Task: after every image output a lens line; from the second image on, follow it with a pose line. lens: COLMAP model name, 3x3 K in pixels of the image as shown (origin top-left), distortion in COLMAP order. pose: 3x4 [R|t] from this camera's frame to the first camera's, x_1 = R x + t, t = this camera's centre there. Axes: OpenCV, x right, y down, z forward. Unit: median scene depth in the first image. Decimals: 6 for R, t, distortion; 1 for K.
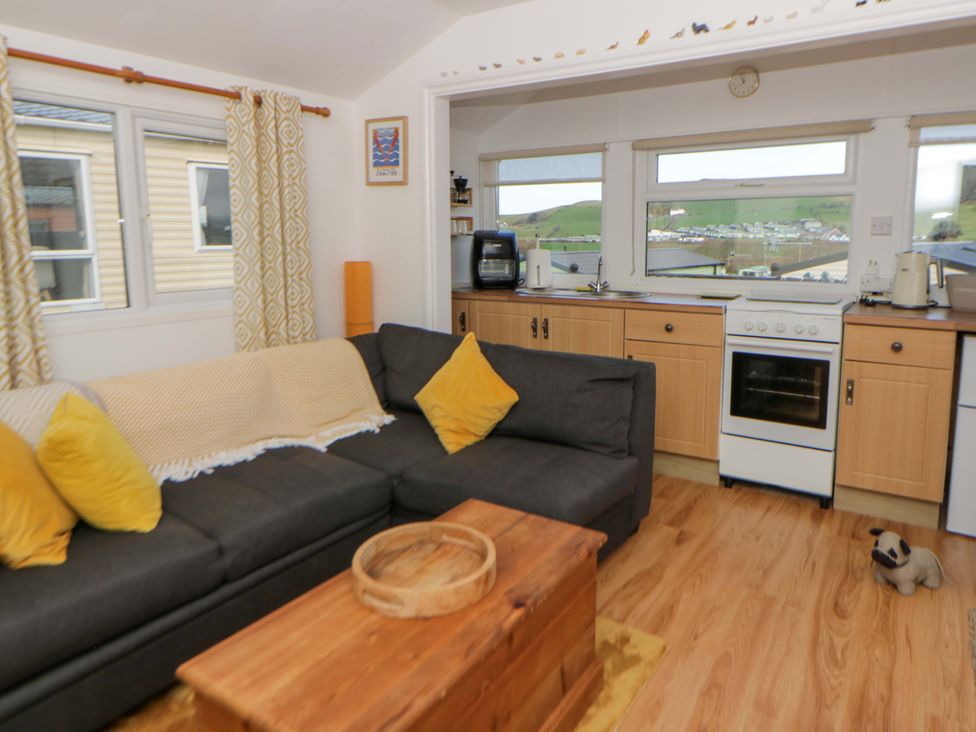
lens RADIAL K [[647.2, 0, 522.0], [0, 647.2, 317.7], [0, 0, 1]] dist [0.010624, -0.010212]
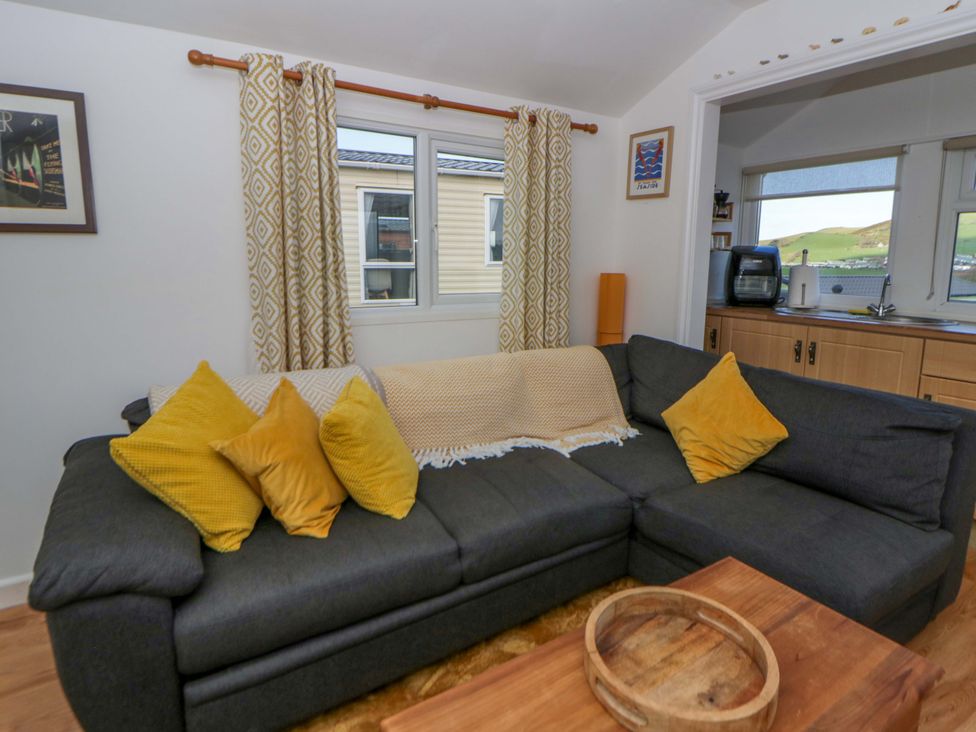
lens RADIAL K [[540.4, 0, 509.1], [0, 540.4, 332.7], [0, 0, 1]] dist [-0.000294, -0.007403]
pose [[0.907825, 0.071591, -0.413193, -0.047784], [-0.067210, 0.997422, 0.025150, -0.002436], [0.413928, 0.004939, 0.910296, 0.171578]]
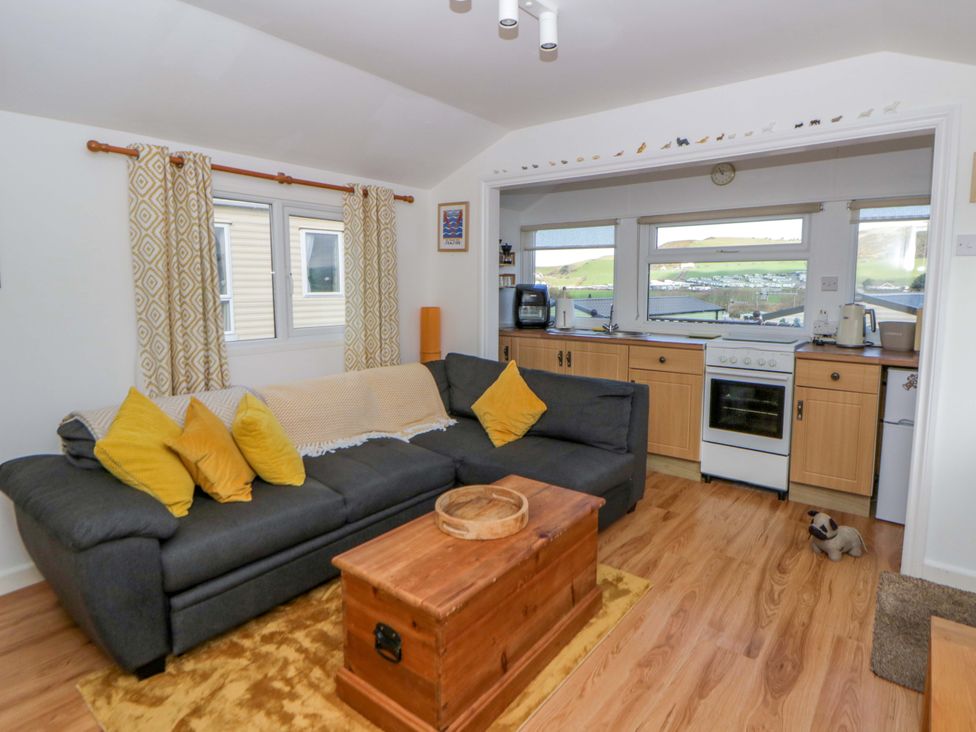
lens RADIAL K [[540.4, 0, 509.7], [0, 540.4, 334.7], [0, 0, 1]] dist [-0.000294, -0.007403]
pose [[0.996537, 0.013656, -0.082018, 0.006924], [-0.016312, 0.999361, -0.031789, 0.005680], [0.081532, 0.033017, 0.996124, -0.137456]]
